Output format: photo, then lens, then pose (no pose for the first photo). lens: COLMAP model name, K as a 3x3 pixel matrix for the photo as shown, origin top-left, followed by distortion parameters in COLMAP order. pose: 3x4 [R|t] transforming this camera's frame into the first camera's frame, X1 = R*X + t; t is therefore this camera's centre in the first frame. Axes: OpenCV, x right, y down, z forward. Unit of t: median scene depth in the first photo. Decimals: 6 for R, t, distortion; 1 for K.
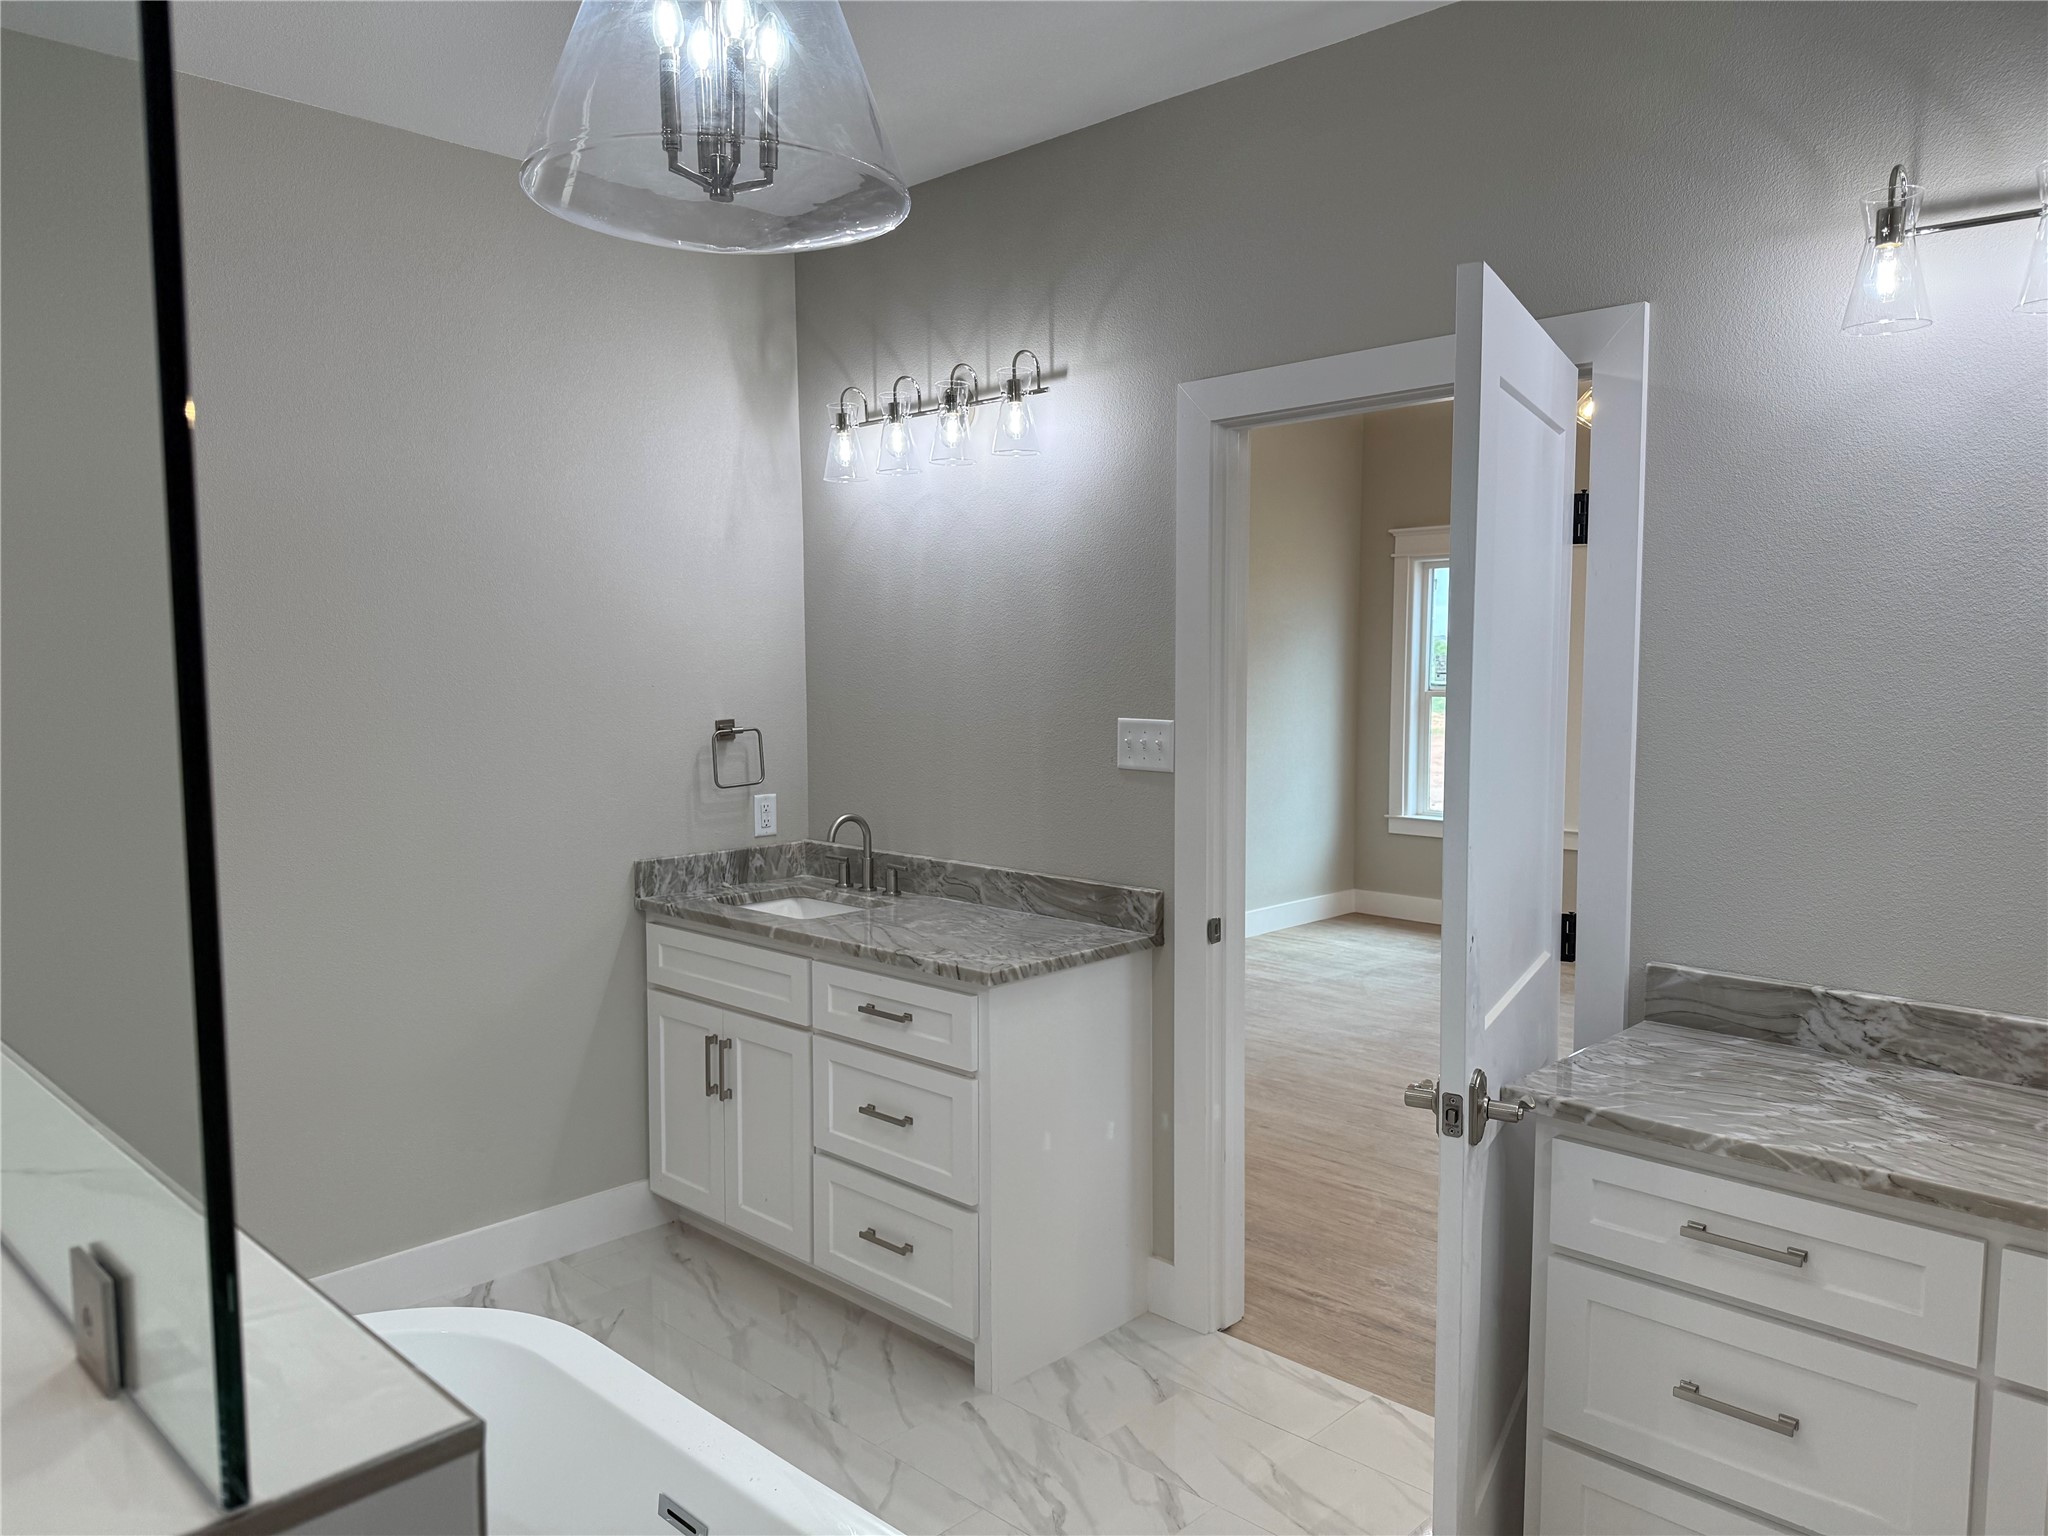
lens RADIAL K [[1444.4, 0, 1024.9], [0, 1444.4, 769.4], [0, 0, 1]] dist [-0.003071, -0.000554]
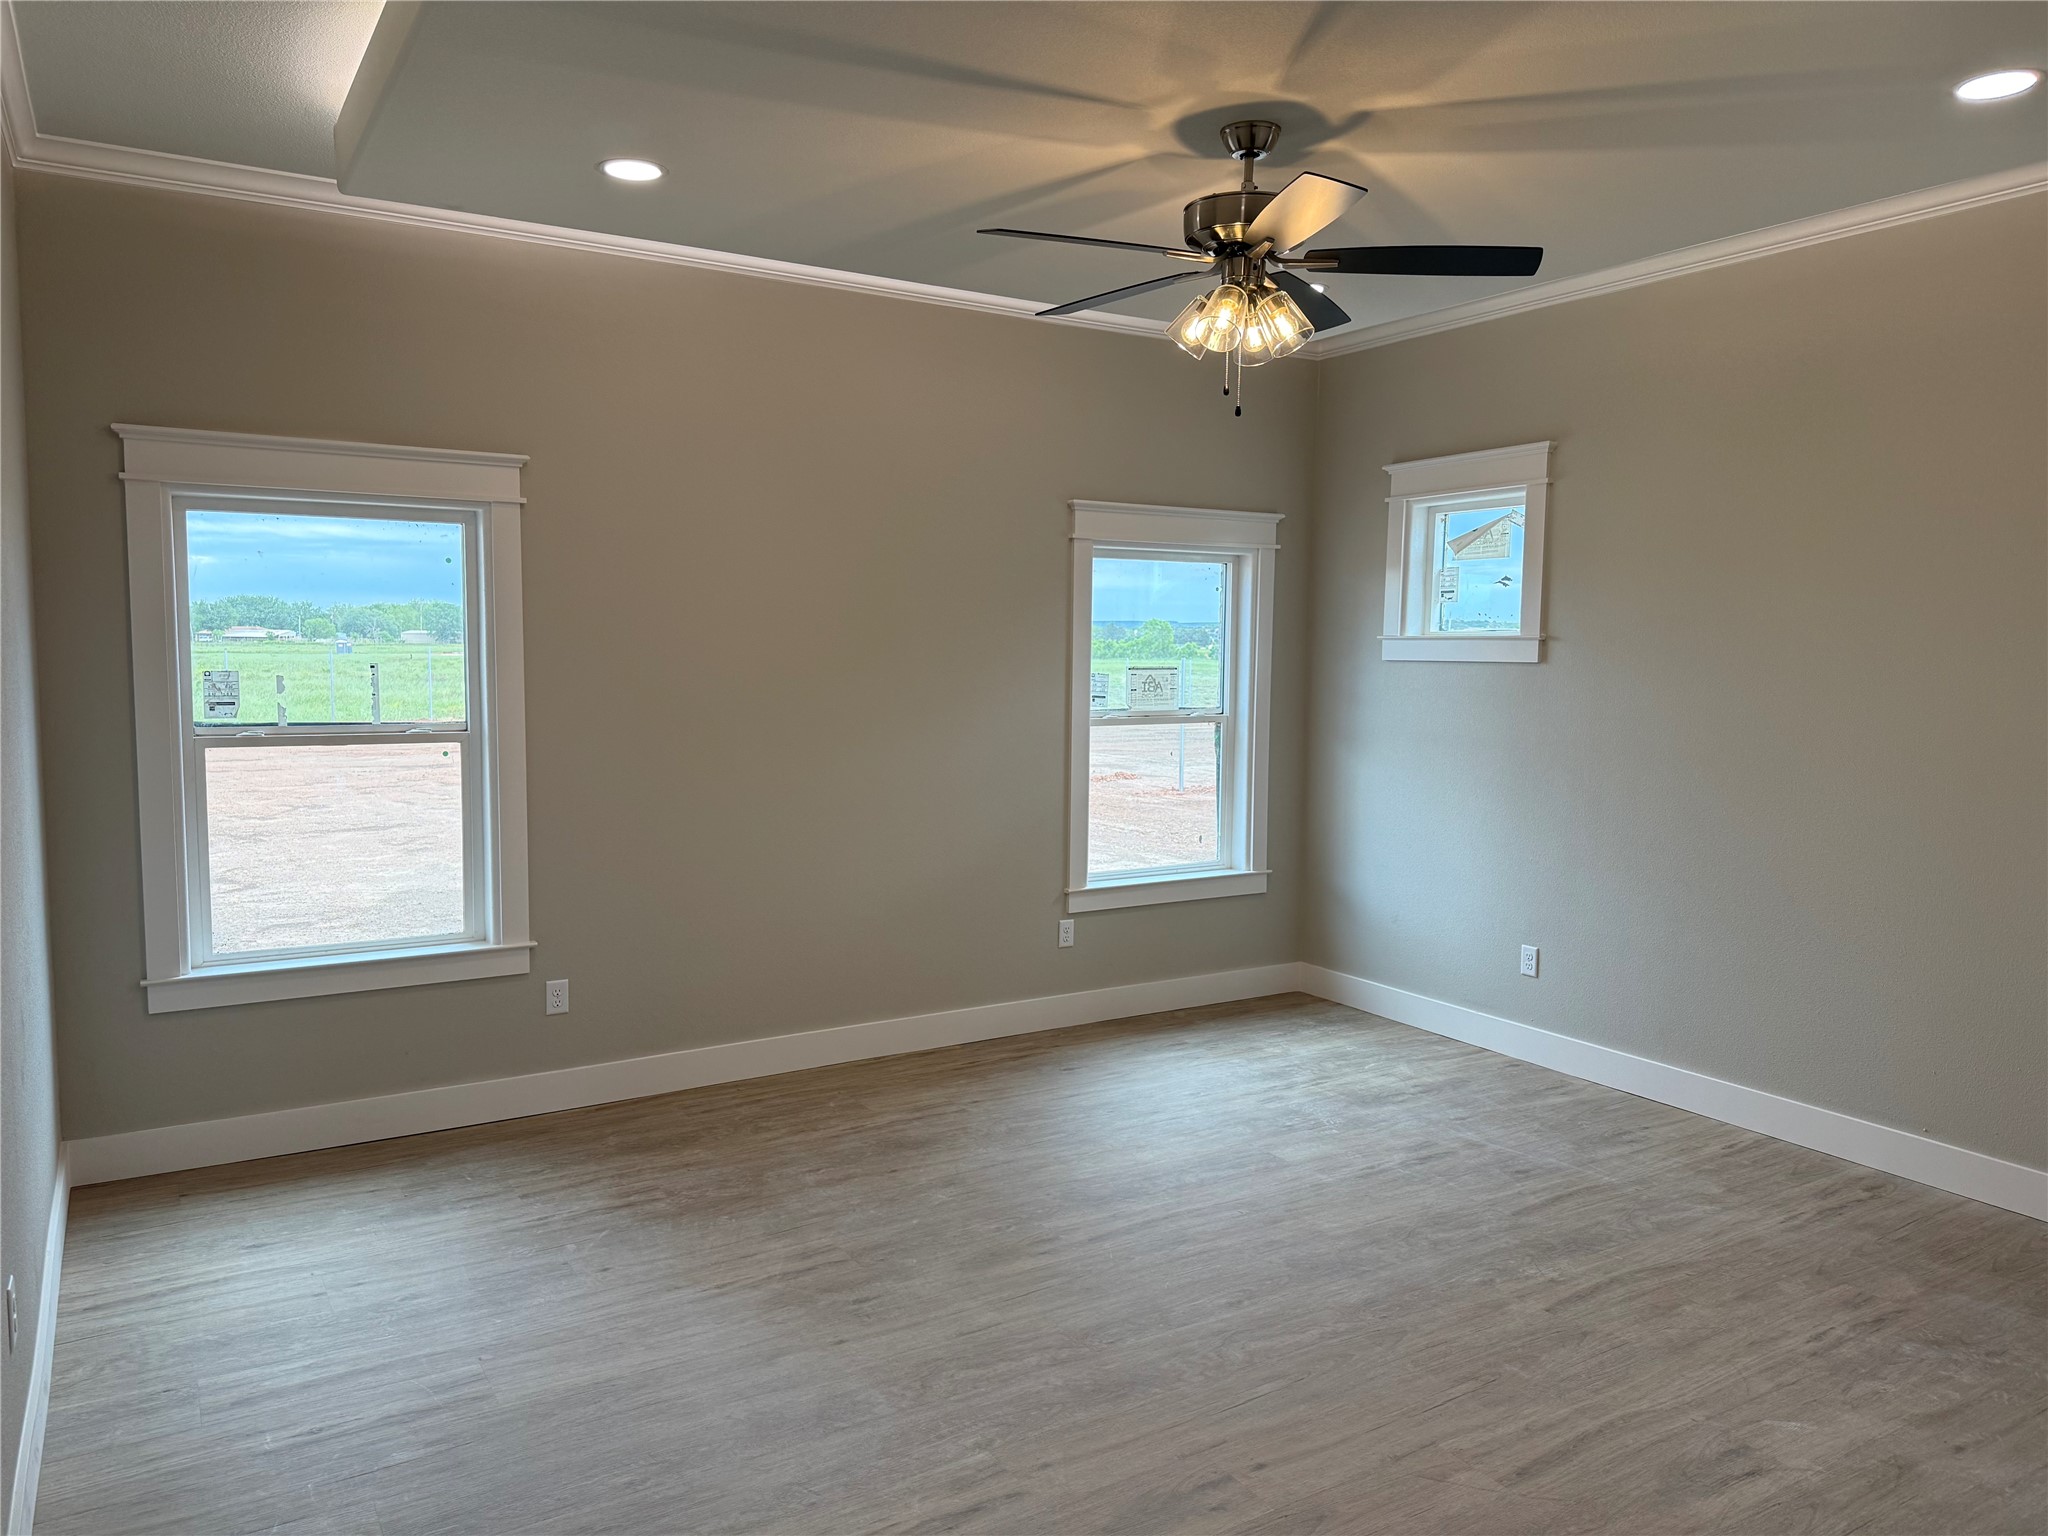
lens RADIAL K [[1444.4, 0, 1023.9], [0, 1444.4, 770.0], [0, 0, 1]] dist [-0.003071, -0.000554]
pose [[0.248068, -0.077681, 0.965623, -0.243588], [0.067849, 0.995725, 0.062672, -0.081697], [-0.966364, 0.049969, 0.252278, 0.840378]]
